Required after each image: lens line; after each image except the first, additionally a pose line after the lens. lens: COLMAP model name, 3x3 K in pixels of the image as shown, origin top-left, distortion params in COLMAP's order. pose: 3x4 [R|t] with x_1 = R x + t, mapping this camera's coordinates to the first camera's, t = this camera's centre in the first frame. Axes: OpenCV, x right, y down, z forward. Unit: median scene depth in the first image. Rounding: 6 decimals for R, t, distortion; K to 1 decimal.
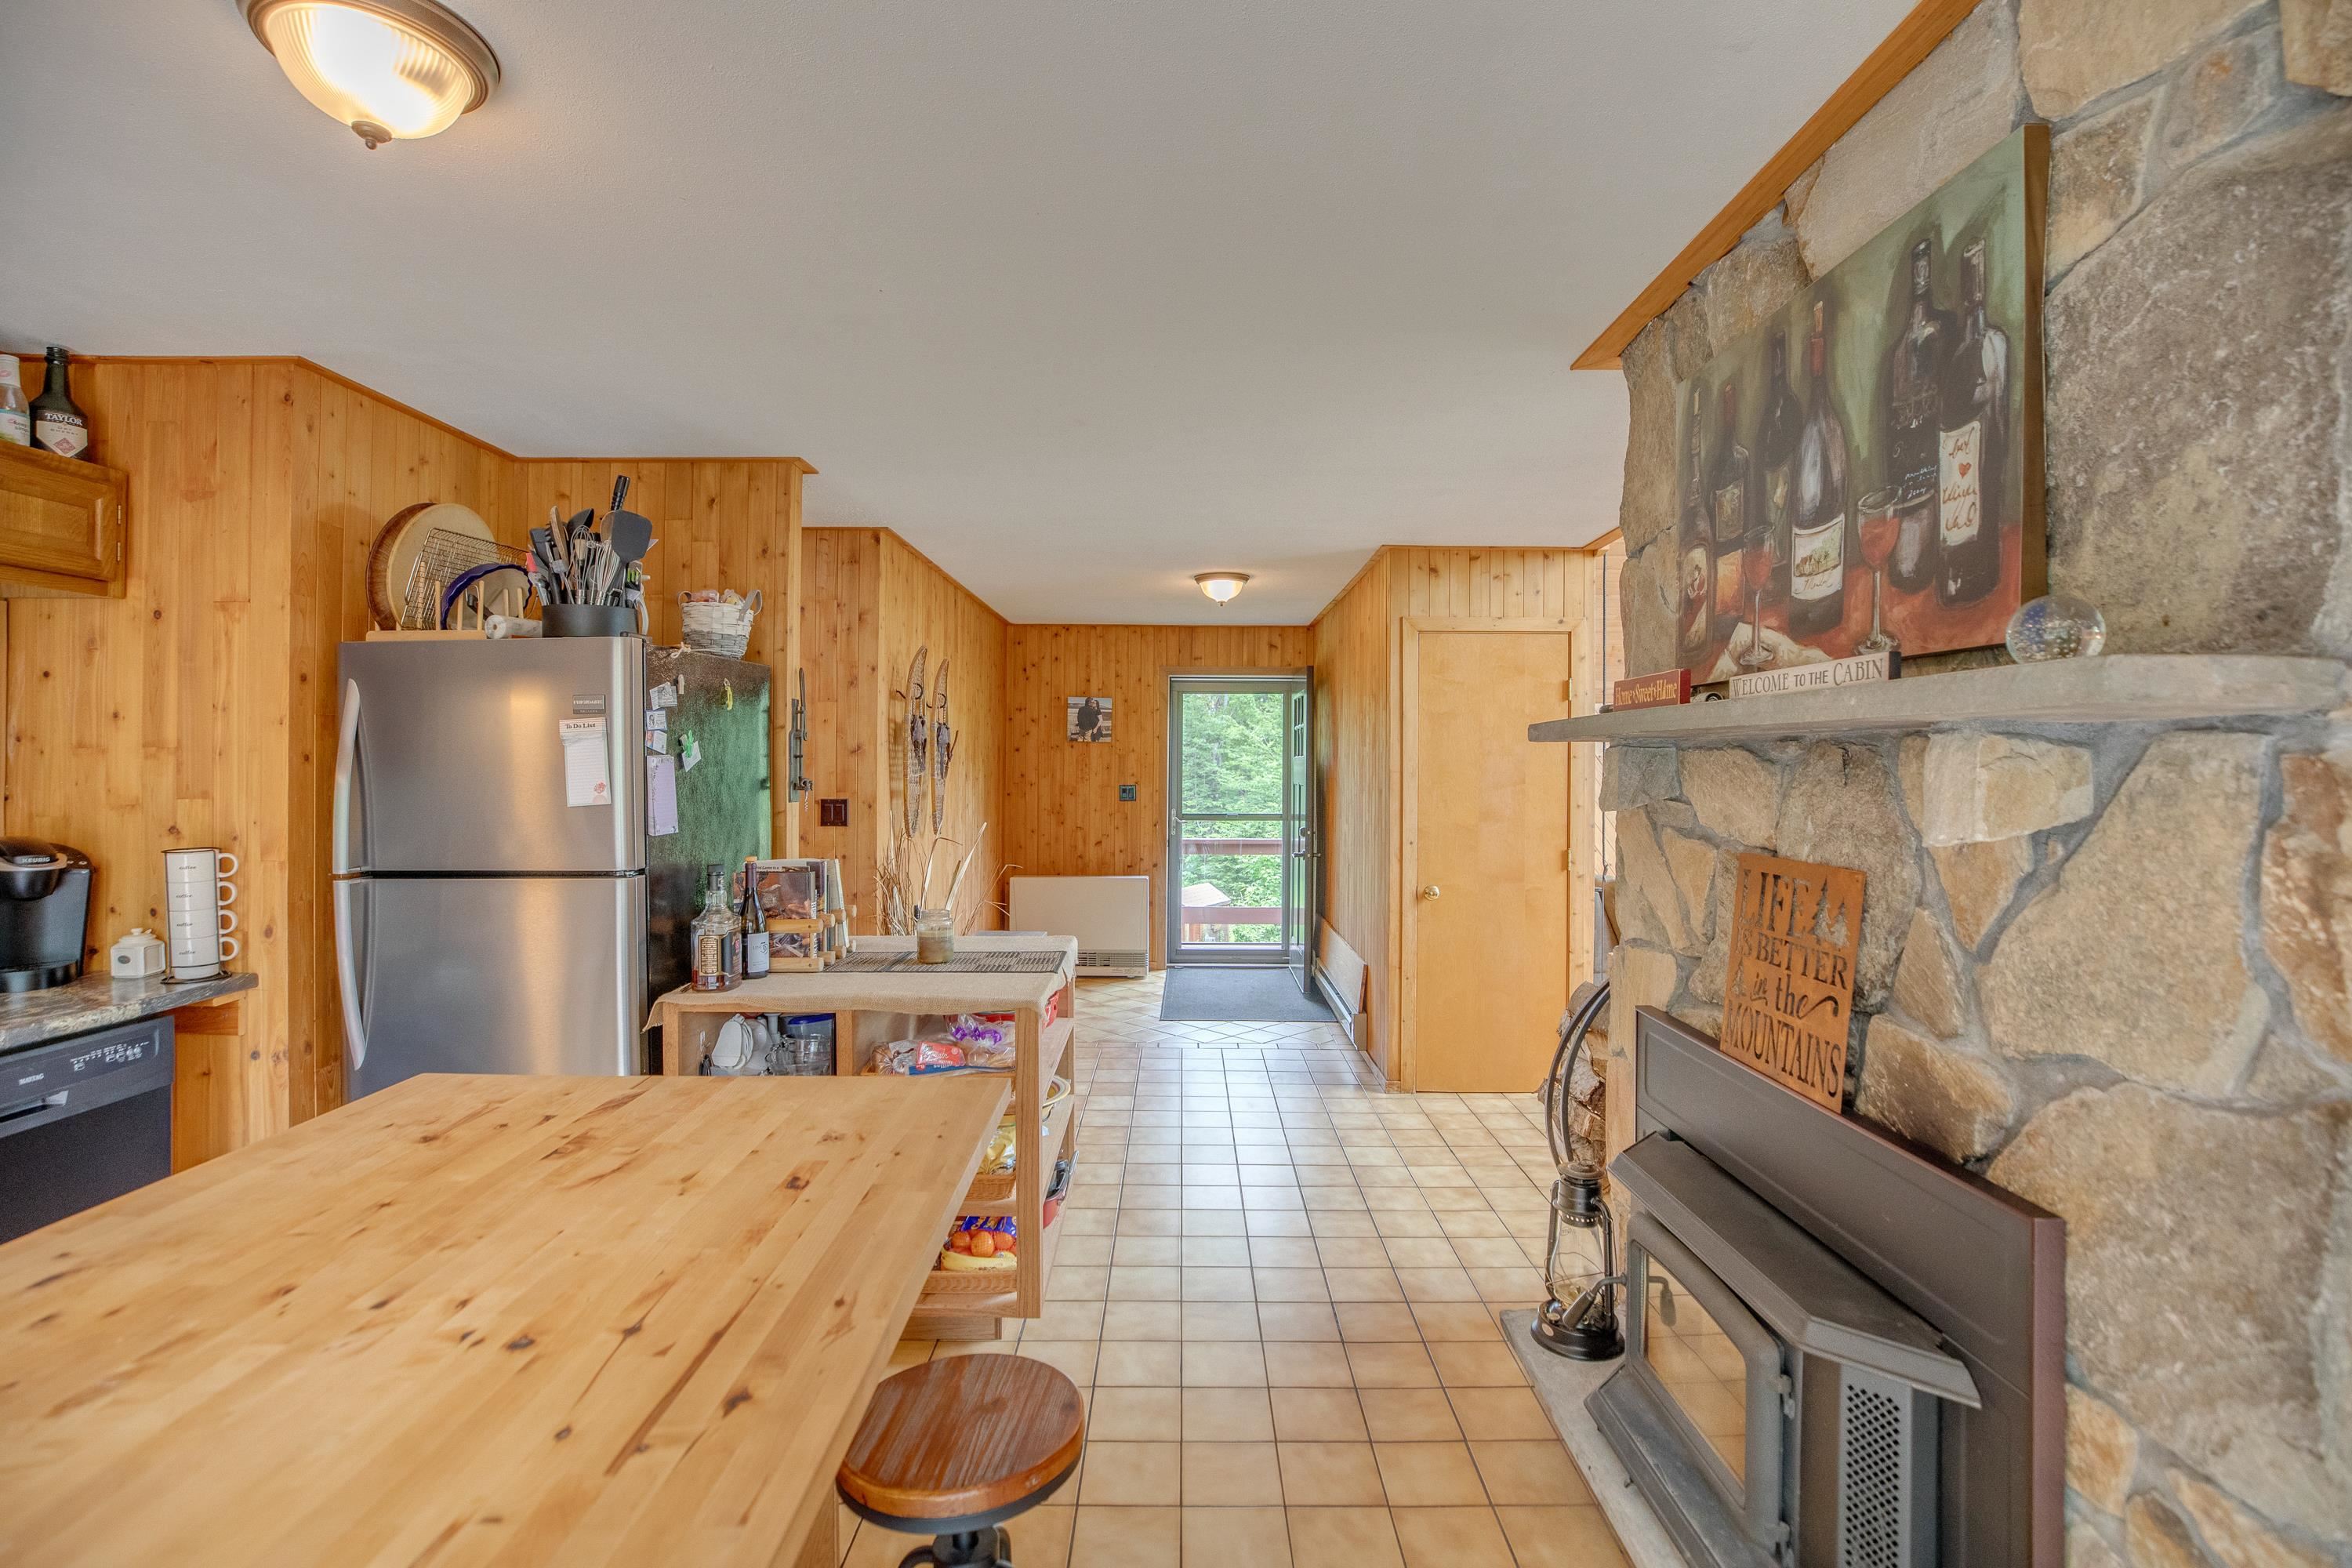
lens RADIAL K [[1085.9, 0, 1177.5], [0, 1085.9, 762.8], [0, 0, 1]] dist [-0.045471, 0.014351]
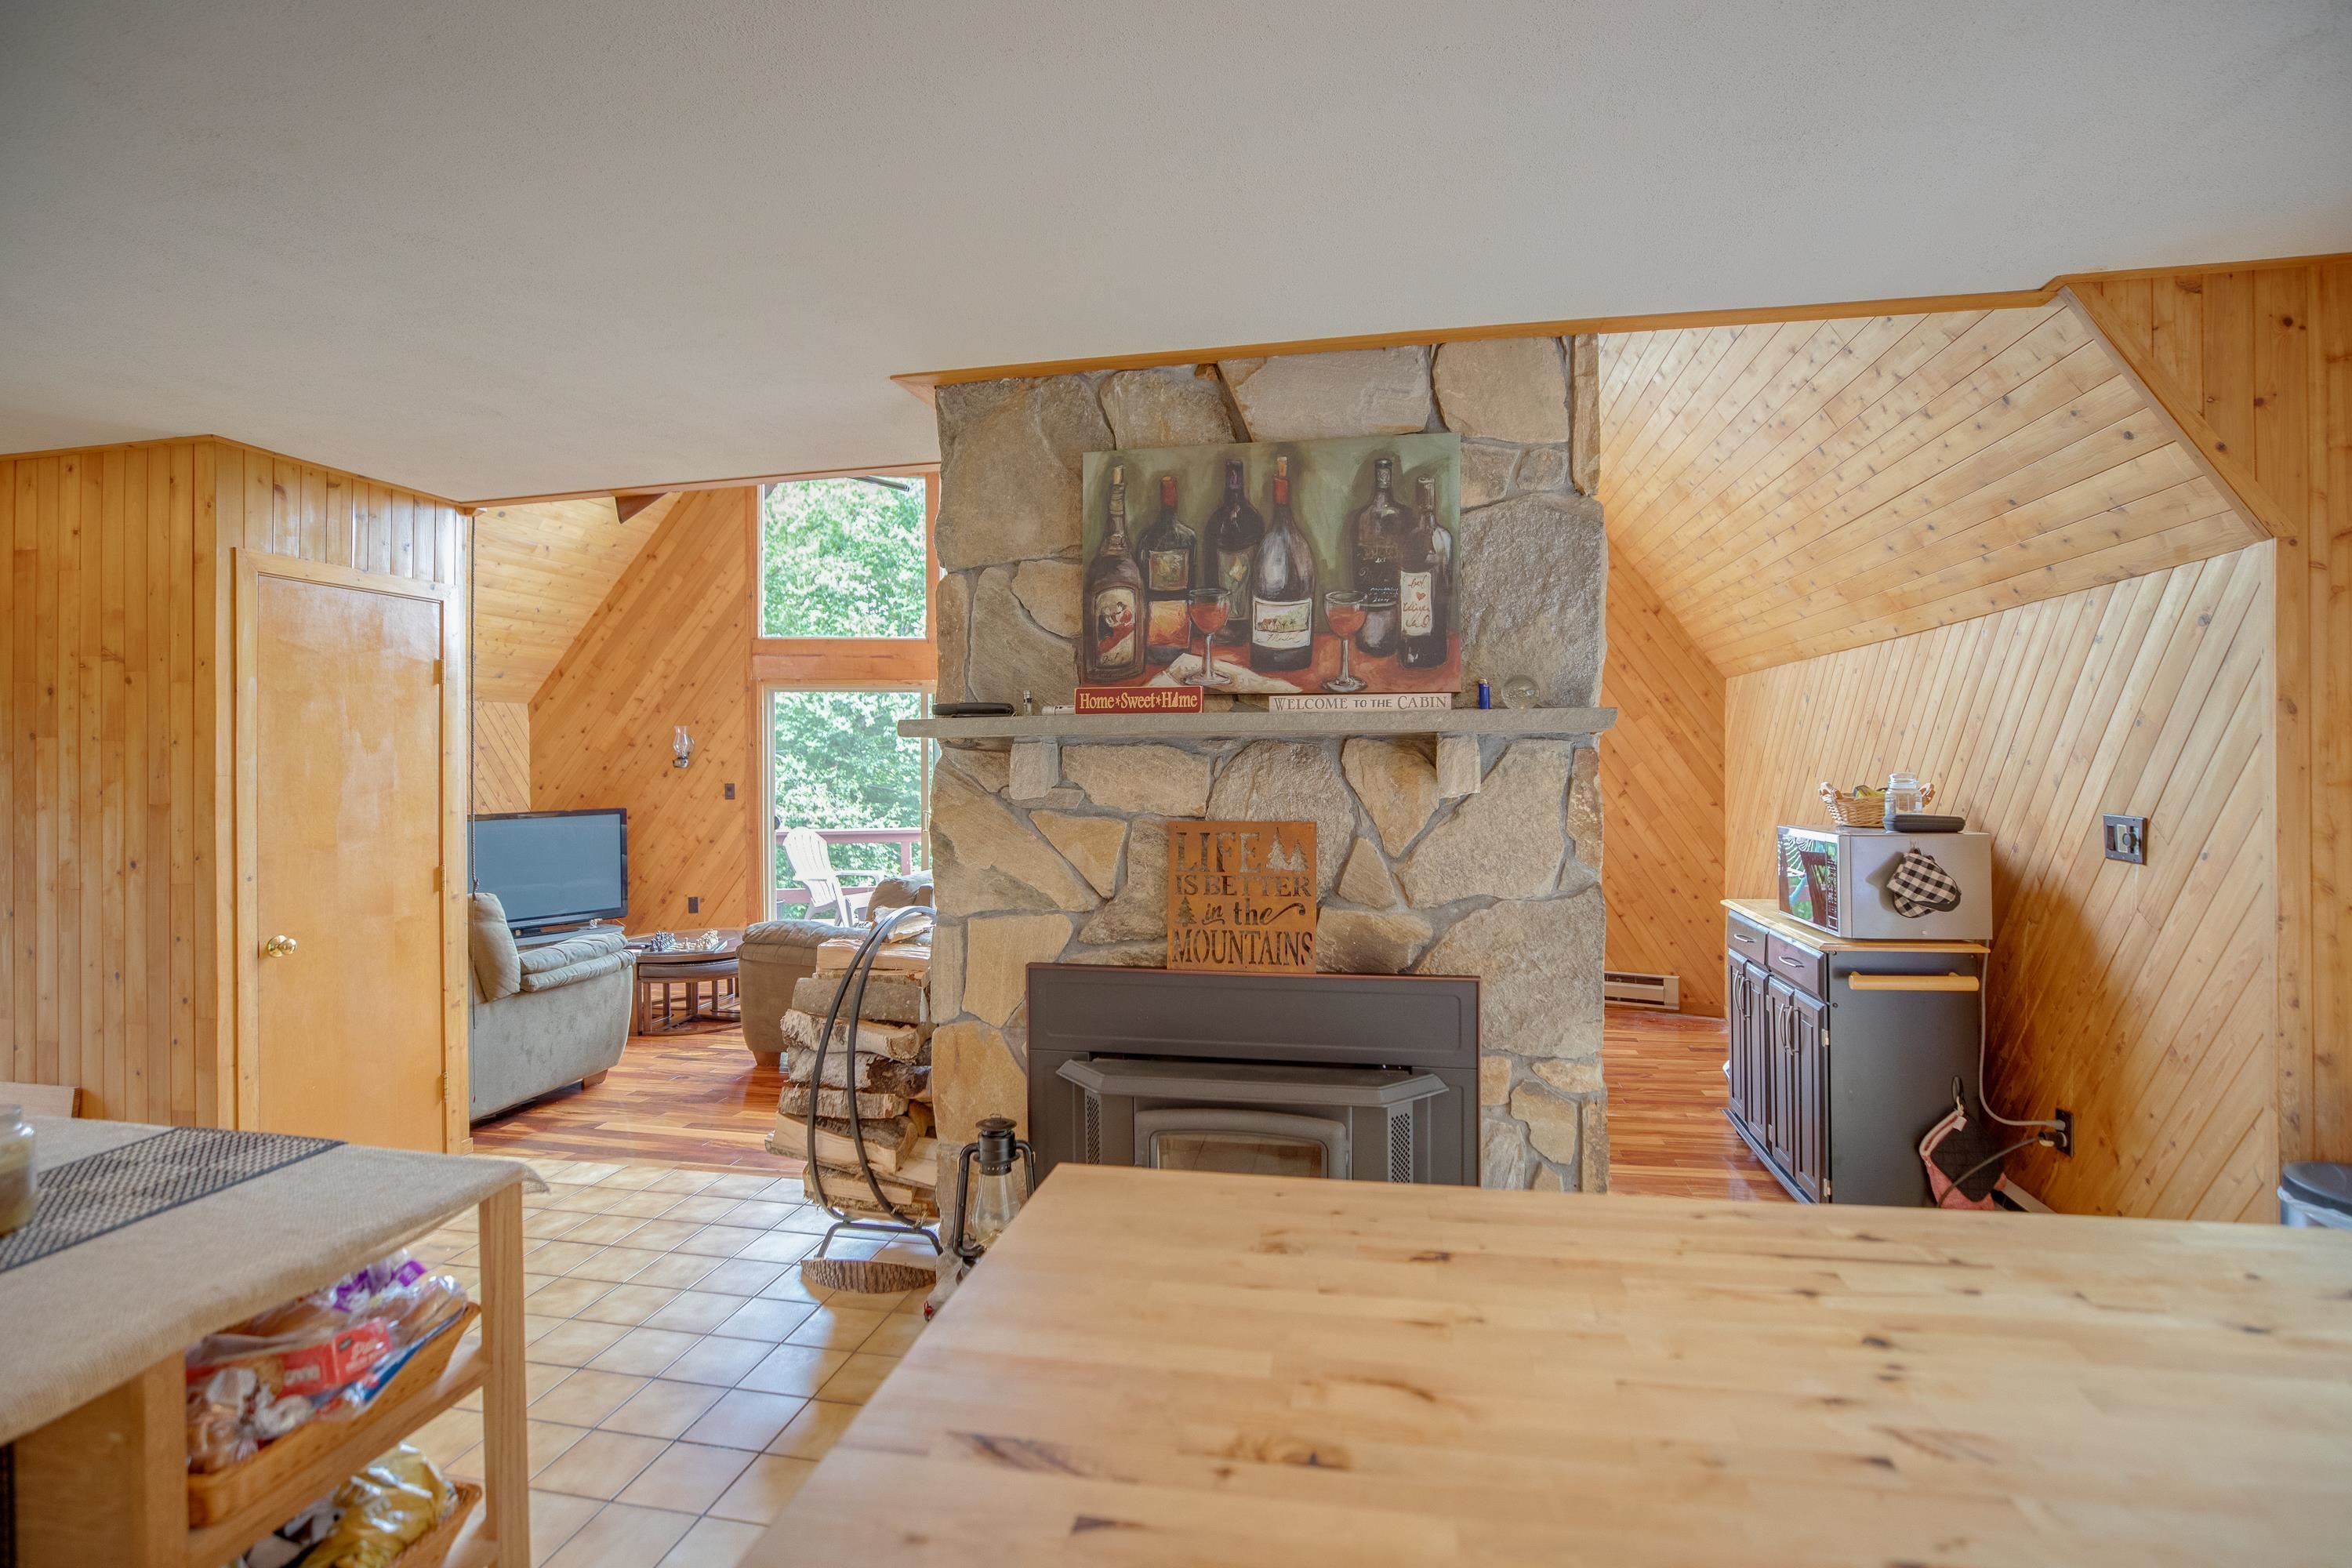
lens RADIAL K [[1115.2, 0, 1184.2], [0, 1115.2, 752.2], [0, 0, 1]] dist [-0.044759, 0.013702]
pose [[0.191187, -0.001224, 0.981553, -0.663730], [0.007821, 0.999969, -0.000277, -0.002740], [-0.981523, 0.007730, 0.191190, 0.548354]]
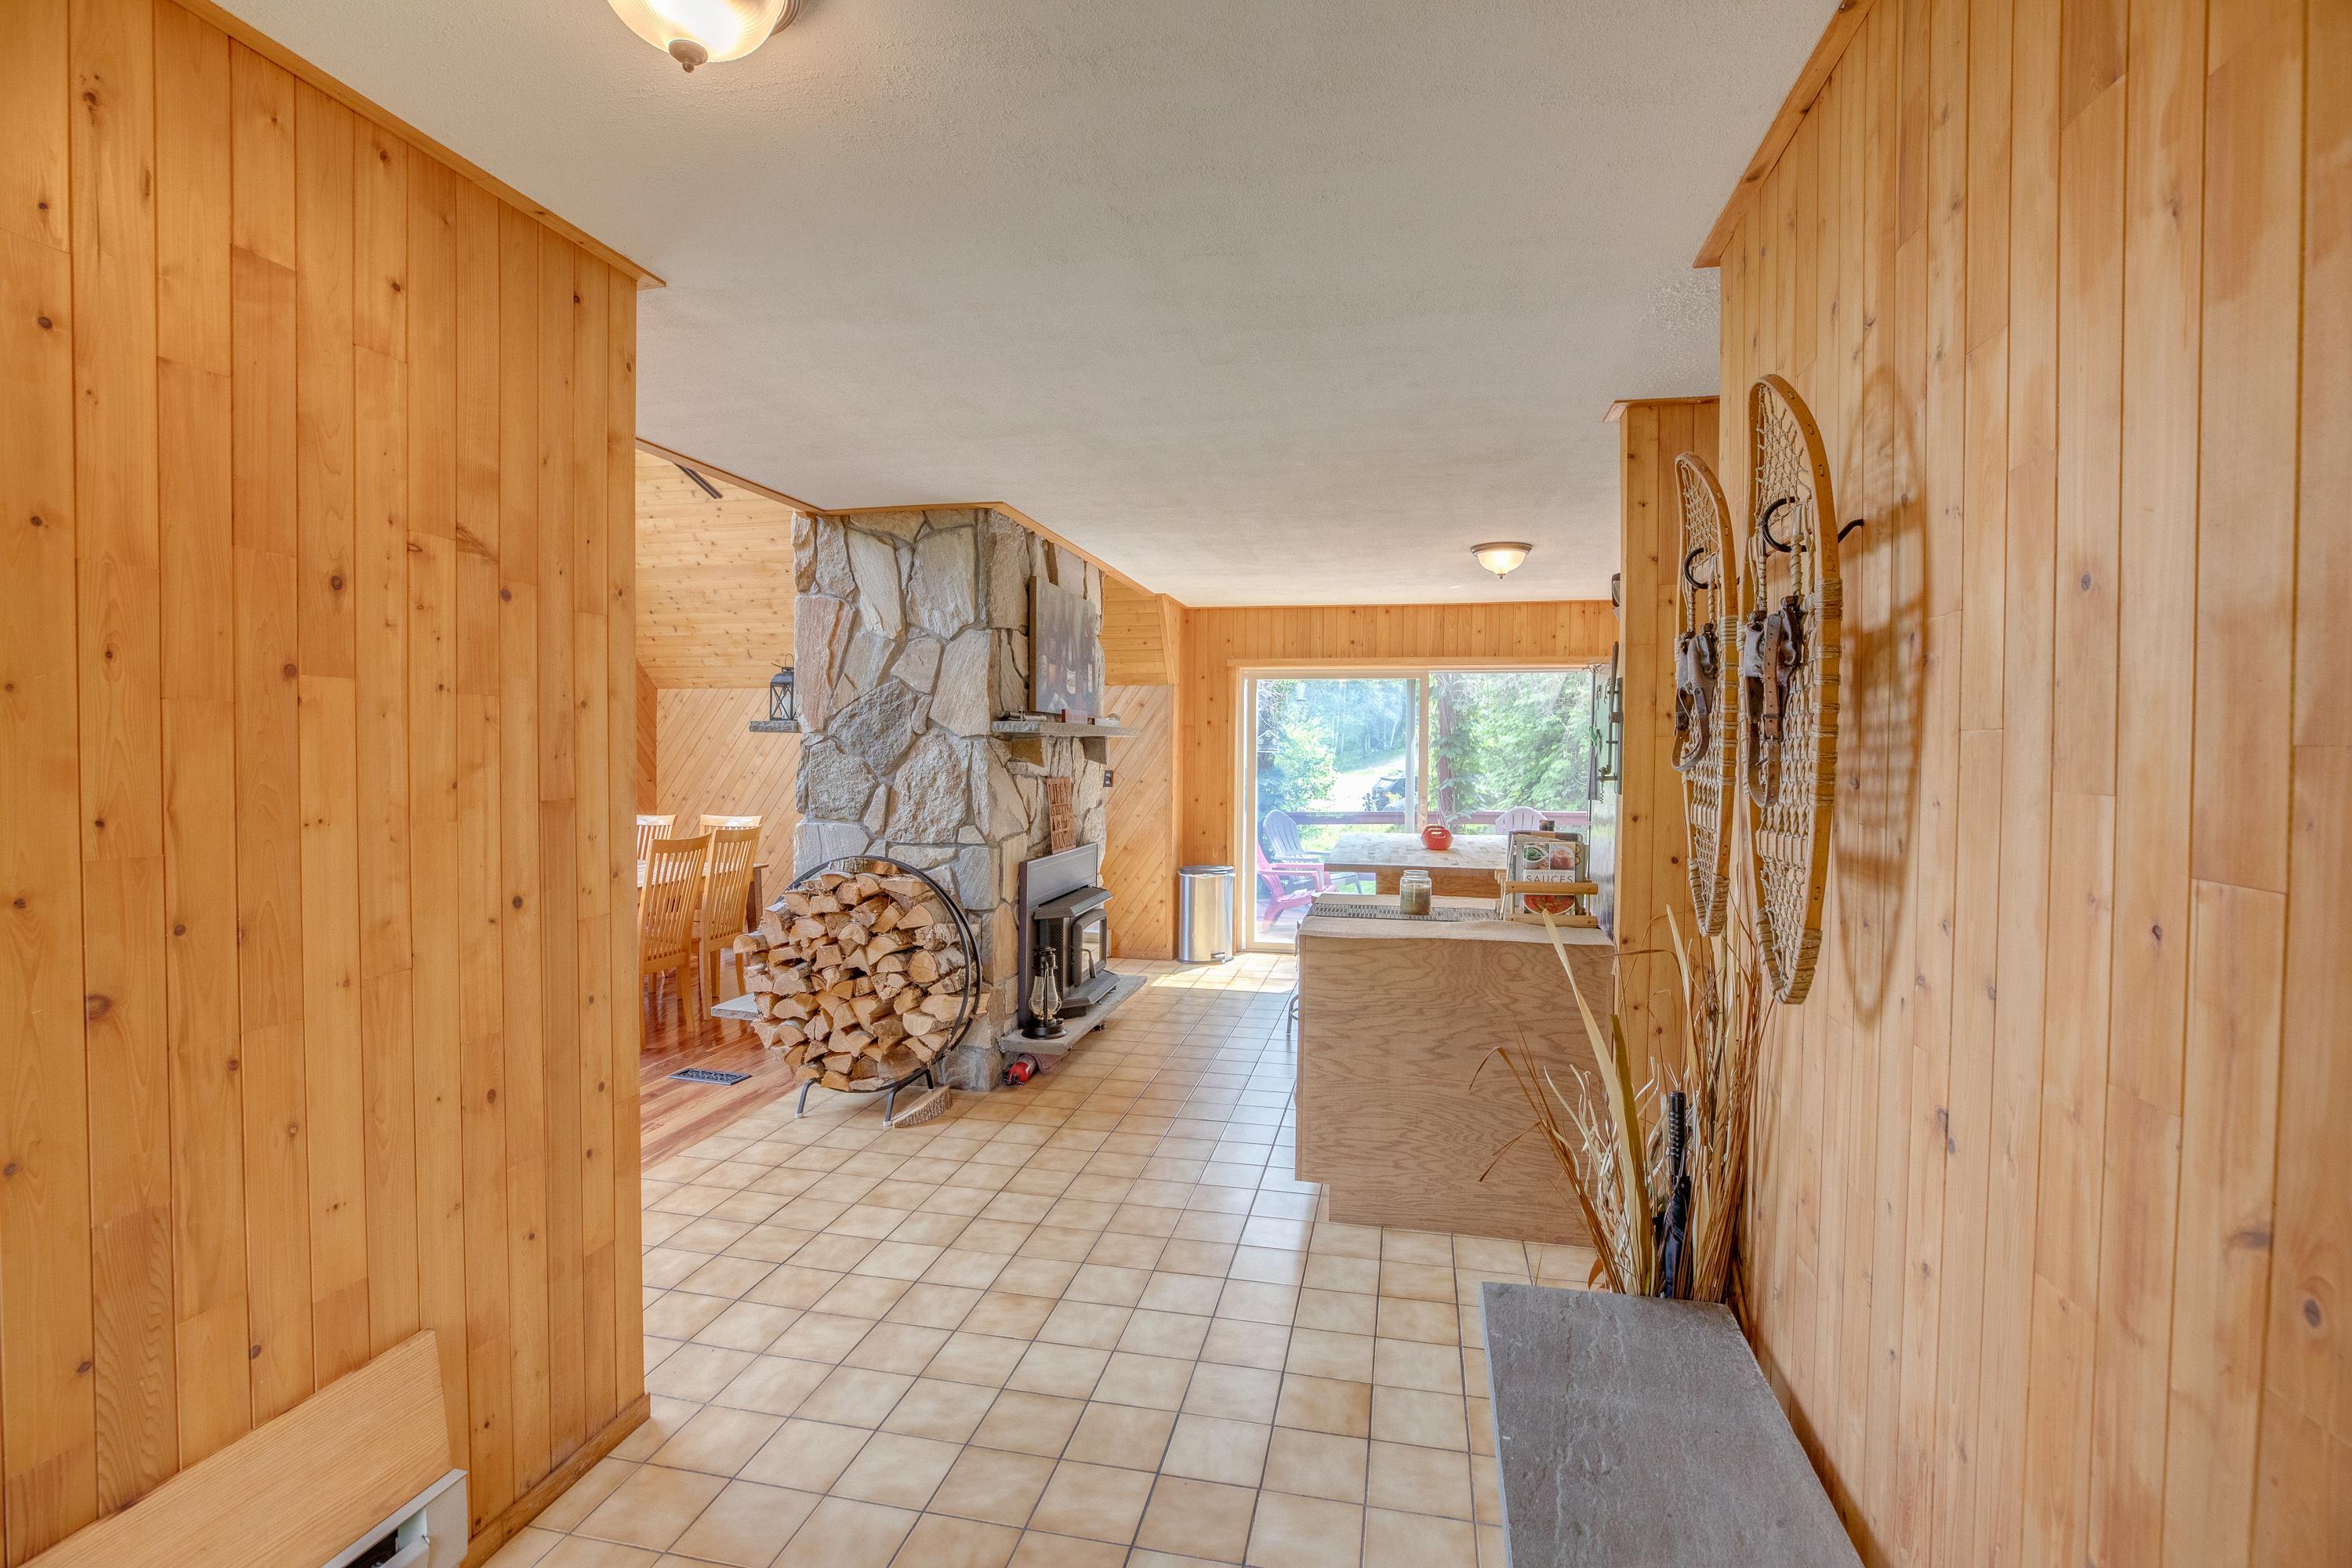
lens RADIAL K [[1076.0, 0, 1176.1], [0, 1076.0, 772.3], [0, 0, 1]] dist [-0.042295, 0.012244]
pose [[-0.977209, -0.016732, 0.211620, -0.258681], [-0.012036, 0.999652, 0.023460, 0.002412], [-0.211939, 0.020378, -0.977070, 2.698346]]
